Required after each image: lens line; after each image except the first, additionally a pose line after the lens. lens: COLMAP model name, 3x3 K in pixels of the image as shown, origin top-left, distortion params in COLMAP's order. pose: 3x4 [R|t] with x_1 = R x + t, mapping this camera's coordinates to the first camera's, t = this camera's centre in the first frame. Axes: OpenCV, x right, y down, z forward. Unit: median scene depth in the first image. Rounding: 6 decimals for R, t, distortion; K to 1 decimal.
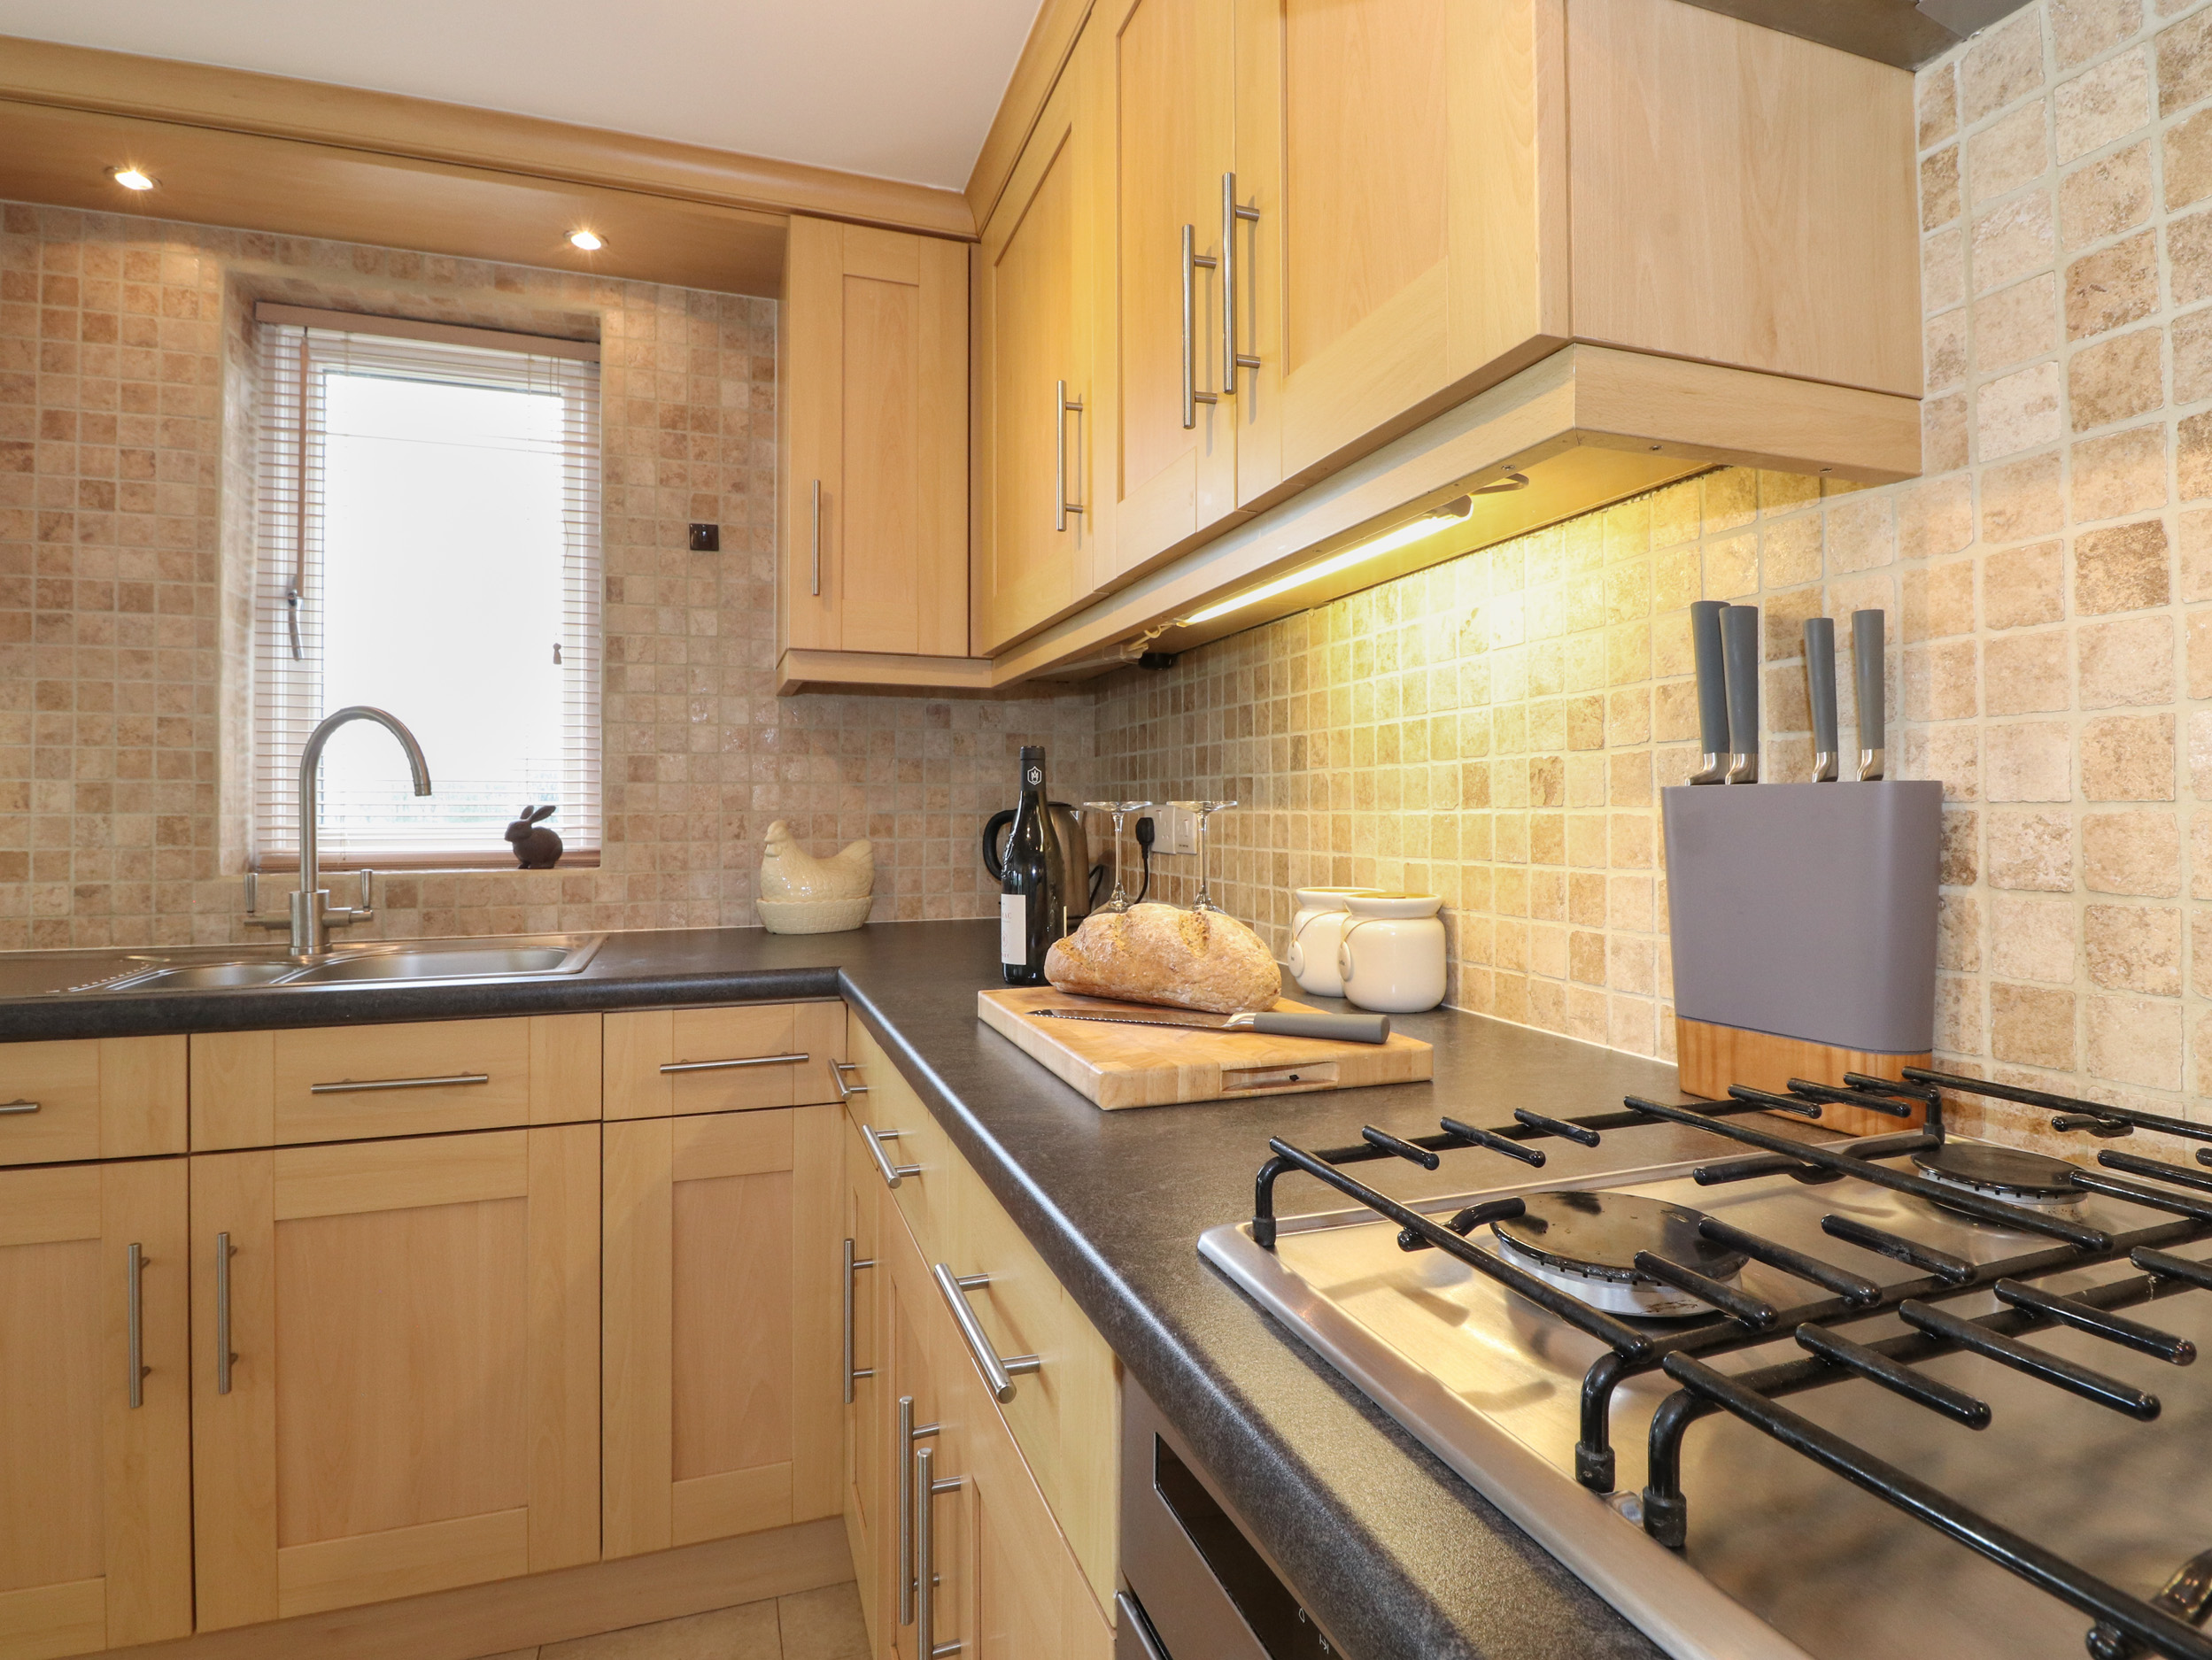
lens RADIAL K [[1151.7, 0, 1116.2], [0, 1151.7, 807.3], [0, 0, 1]] dist [-0.010037, -0.007019]
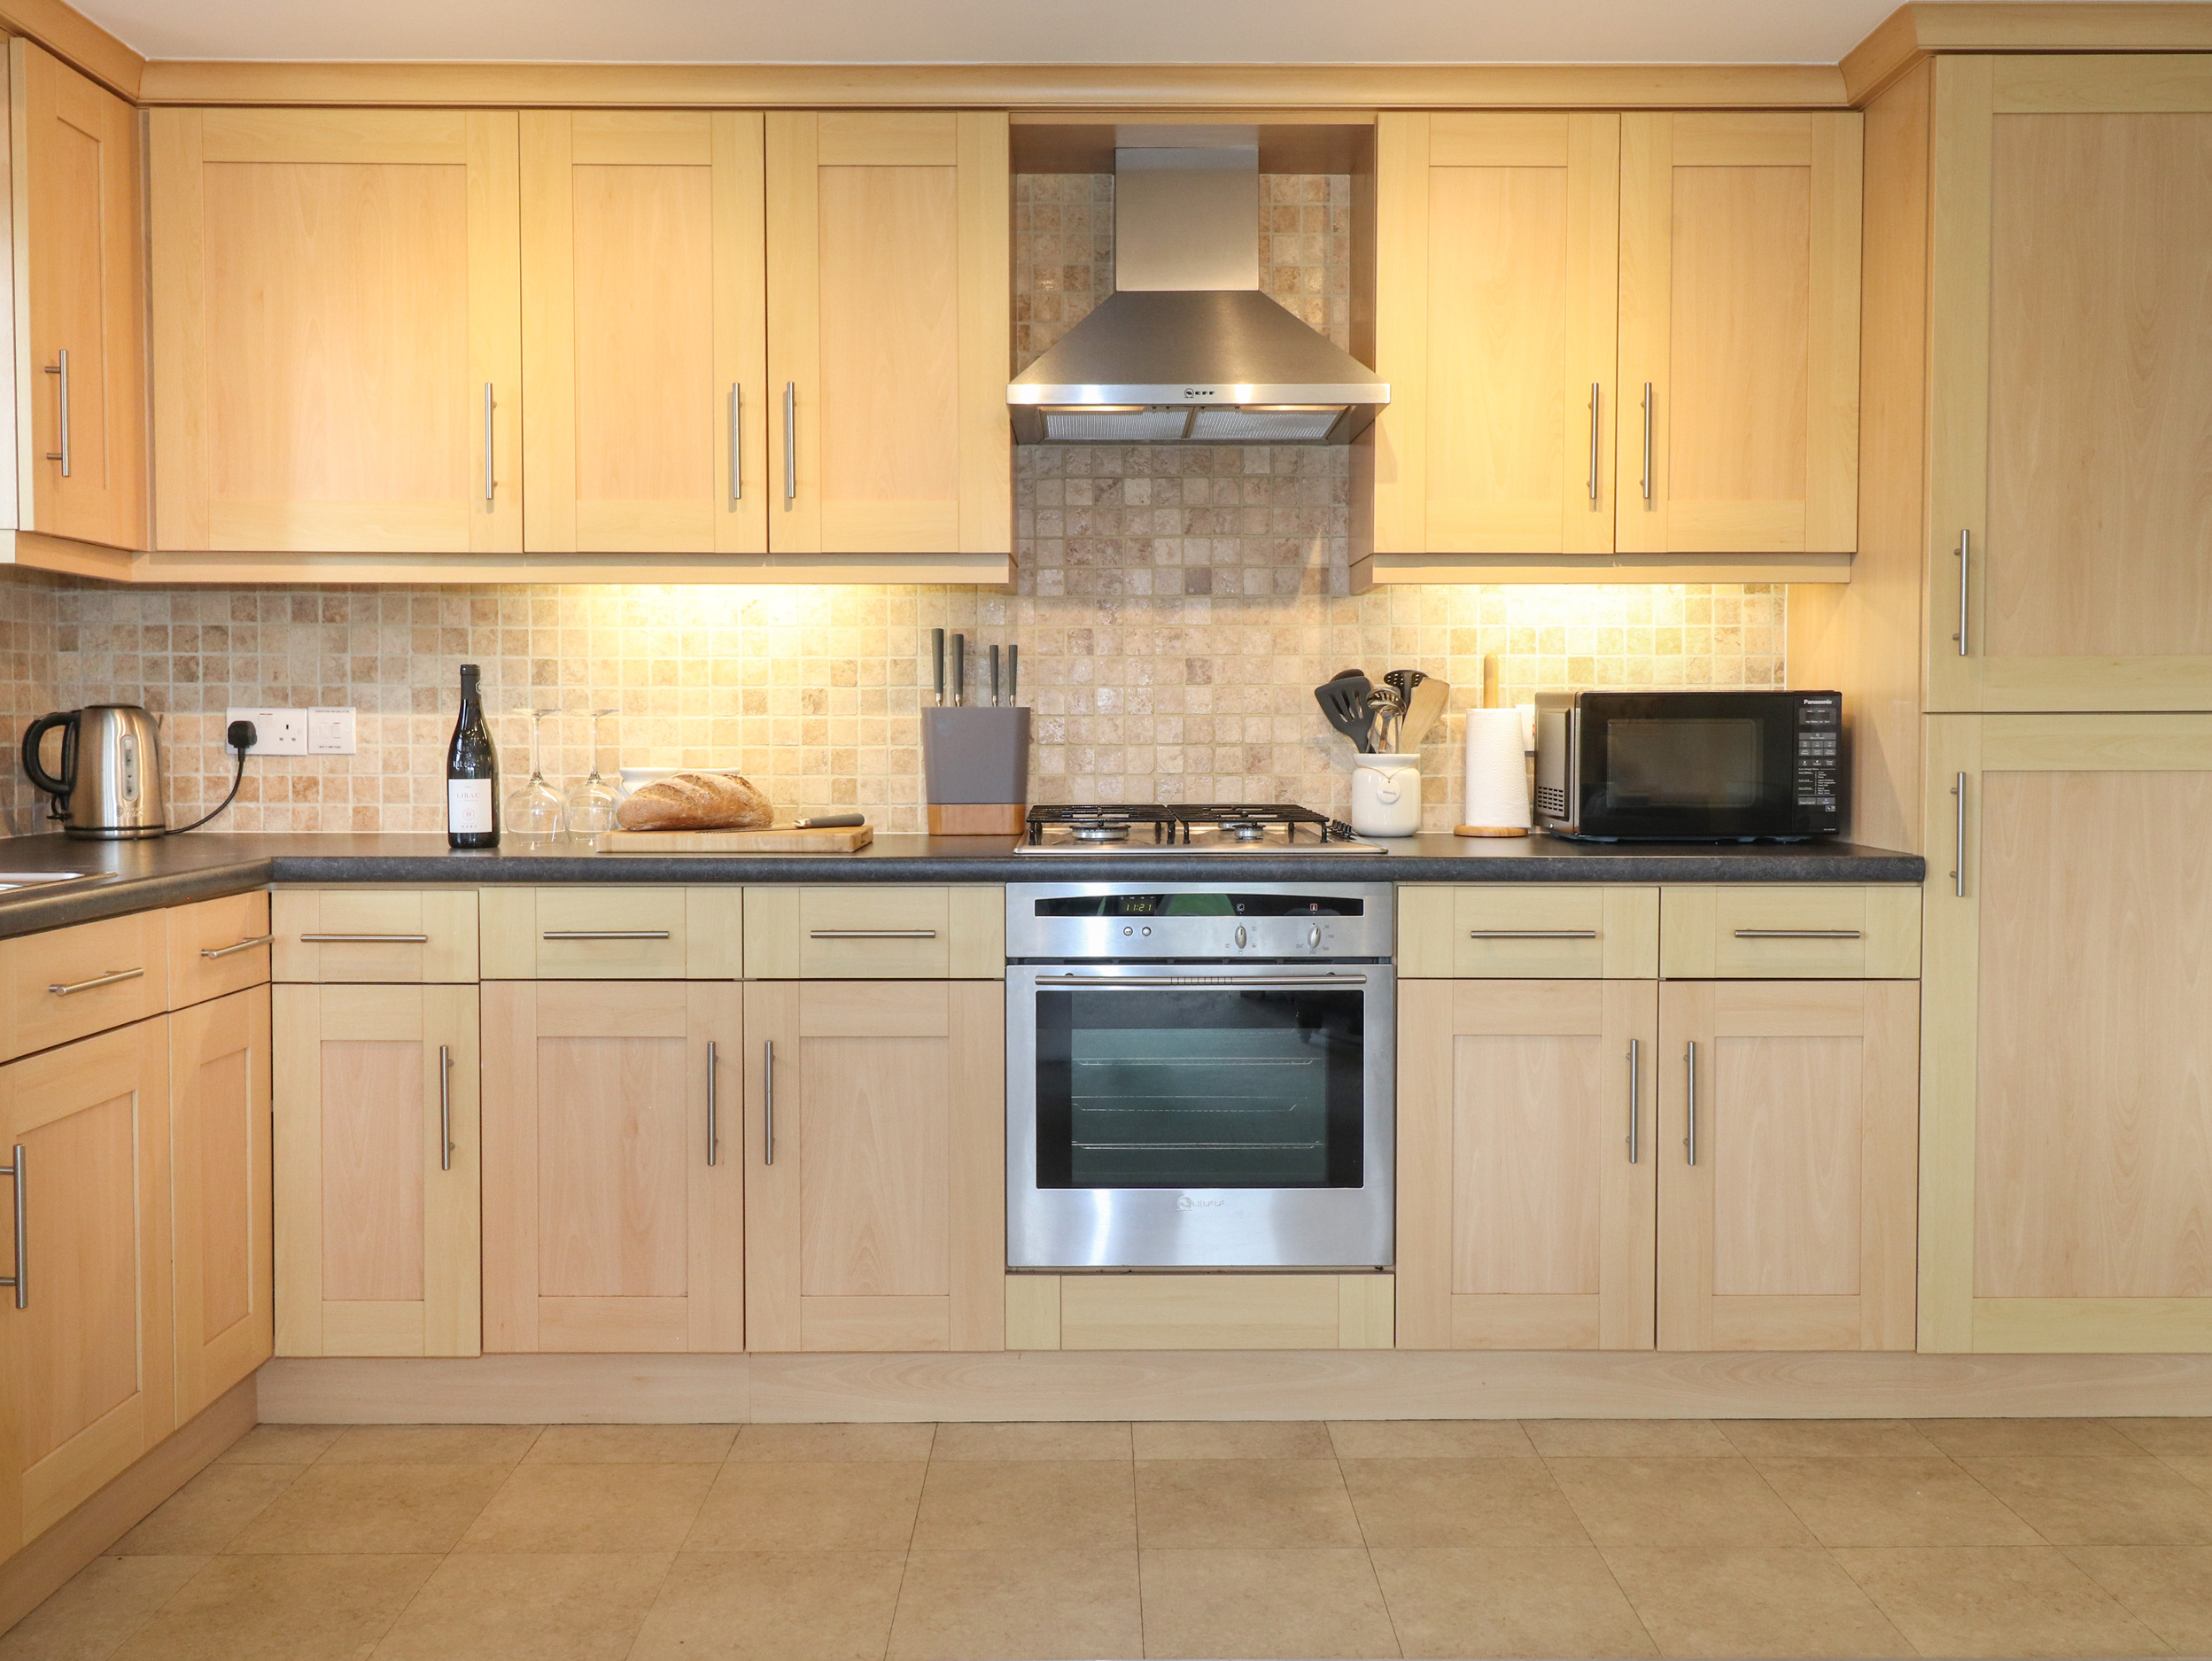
lens RADIAL K [[1903.0, 0, 1093.7], [0, 1903.0, 820.3], [0, 0, 1]] dist [0.027607, -0.032052]
pose [[0.335329, -0.045995, 0.940978, -1.503475], [-0.007003, 0.998658, 0.051310, 0.005445], [-0.942075, -0.023795, 0.334556, -0.302107]]
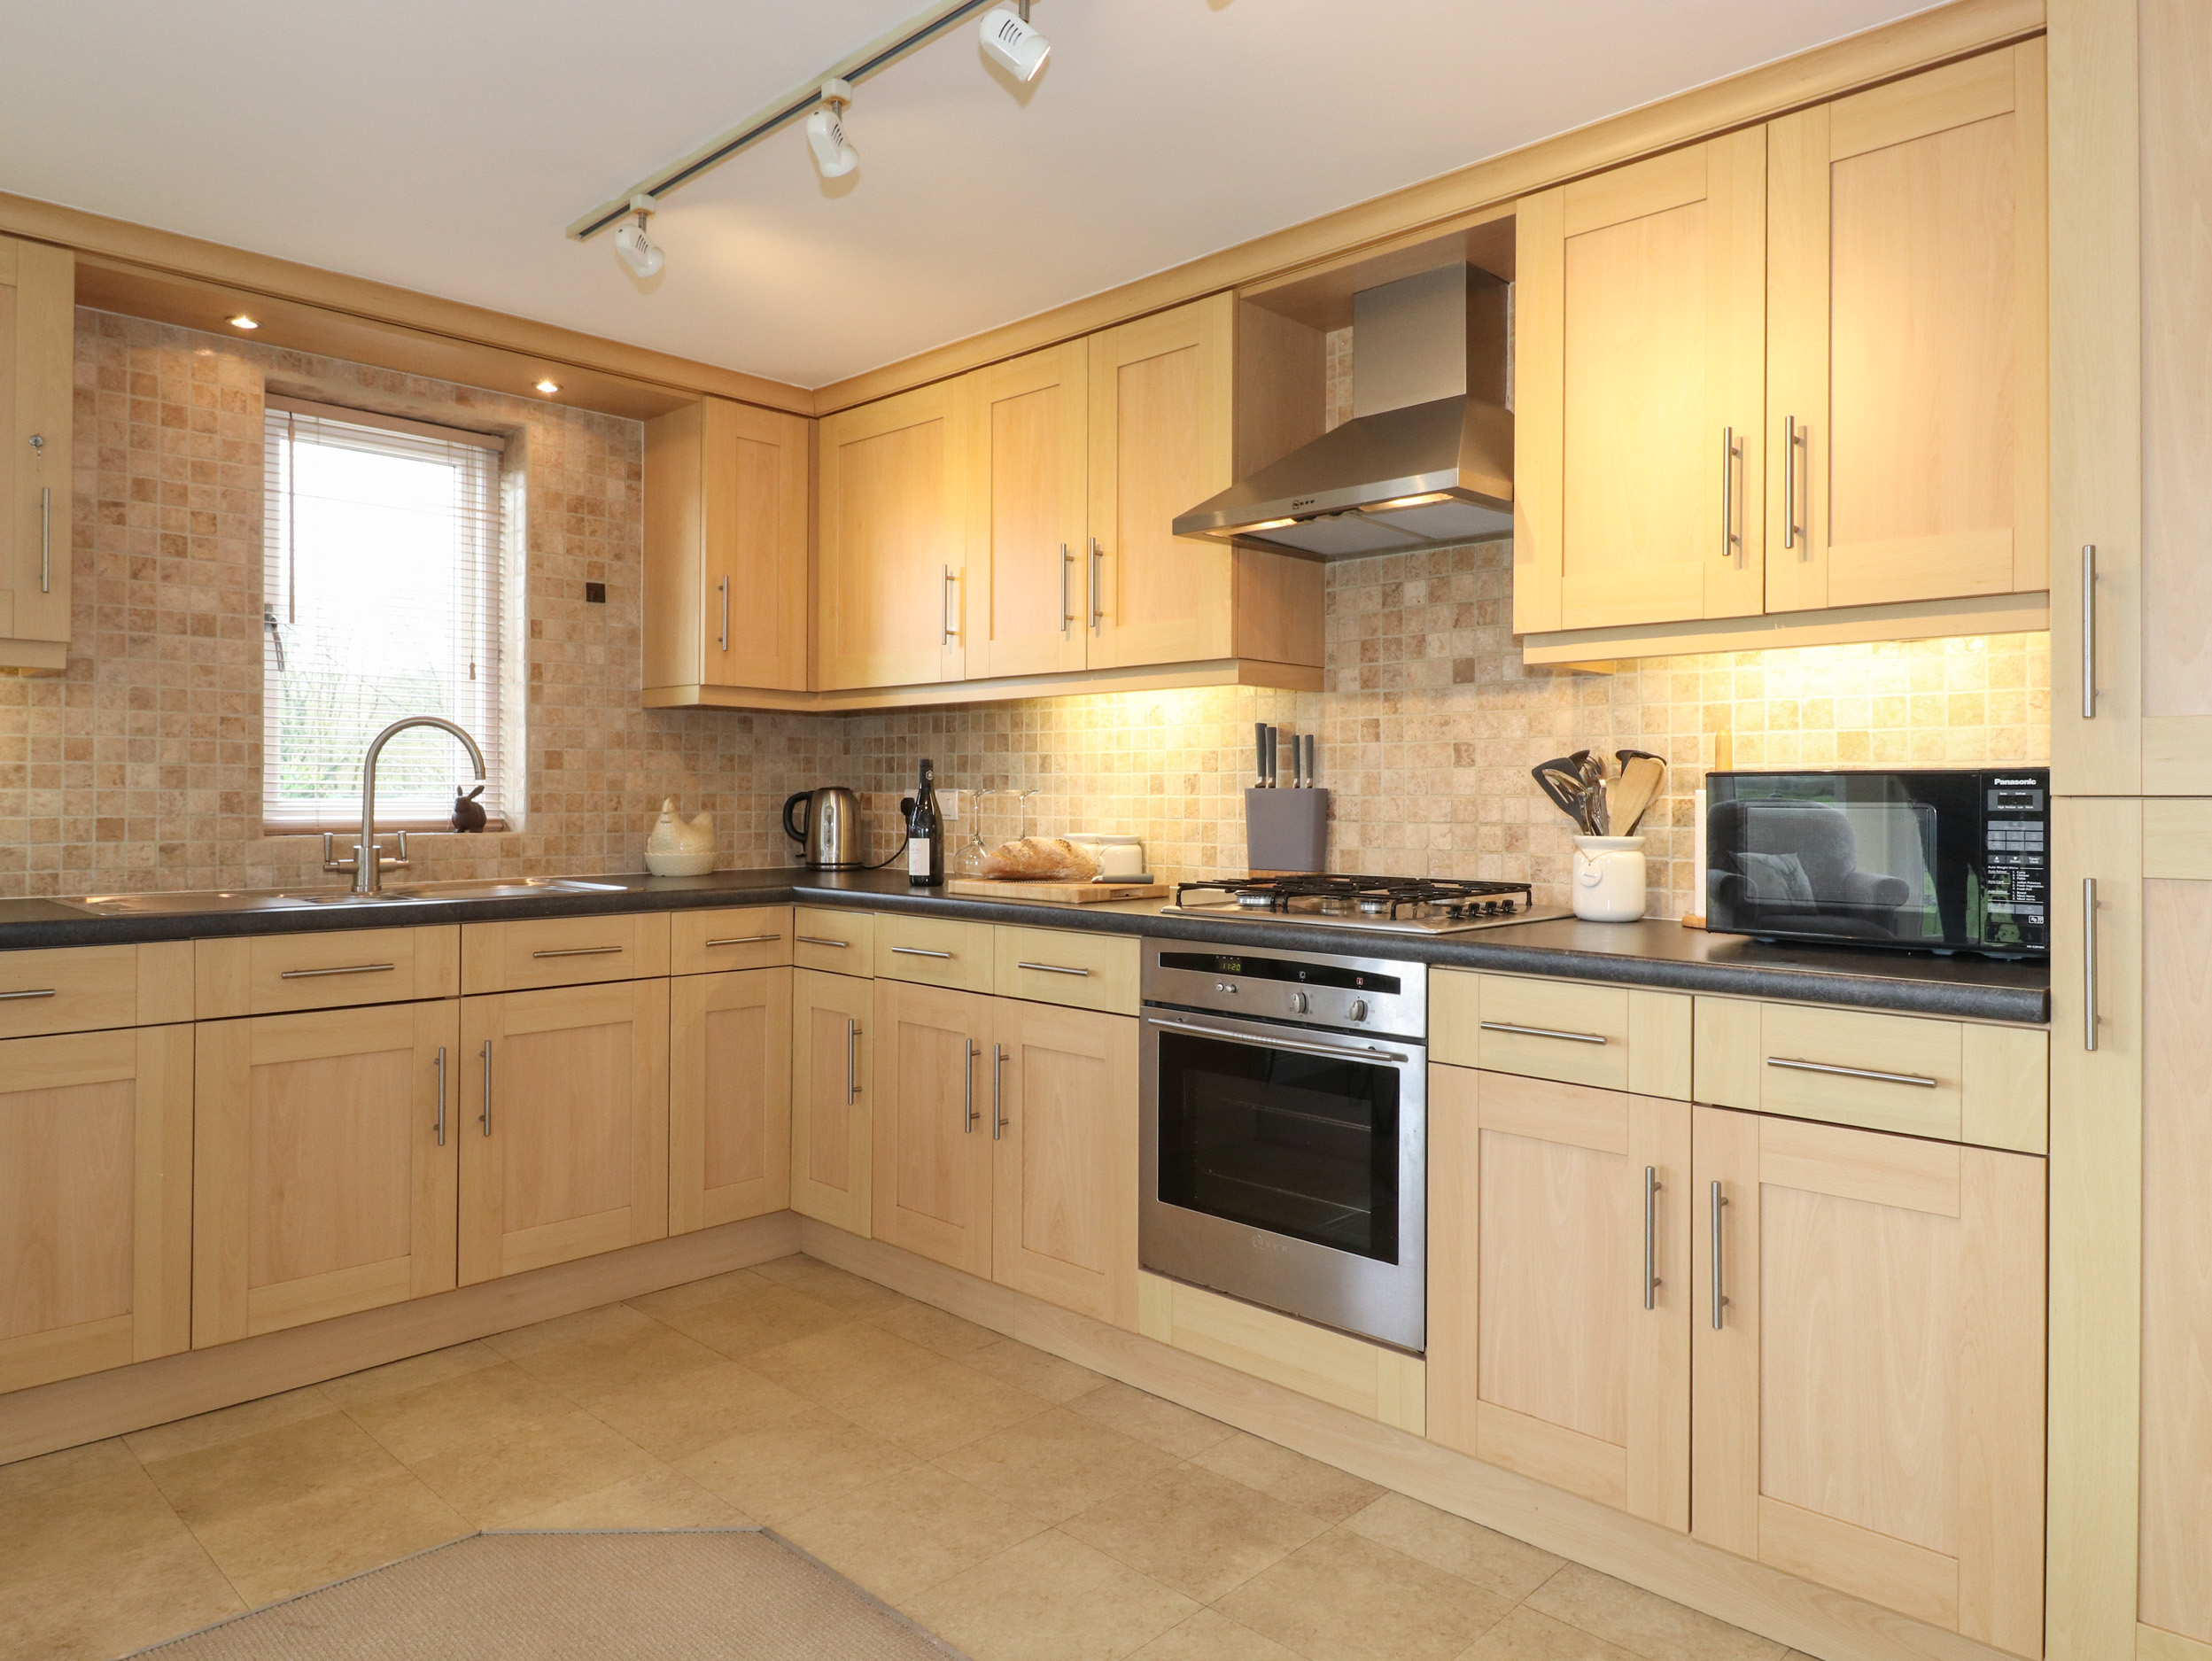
lens RADIAL K [[1419.1, 0, 1108.1], [0, 1419.1, 810.0], [0, 0, 1]] dist [0.002227, 0.001553]
pose [[0.898118, 0.002900, 0.439746, -0.663150], [-0.010332, 0.999841, 0.014508, -0.005648], [-0.439634, -0.017574, 0.898005, -0.965639]]
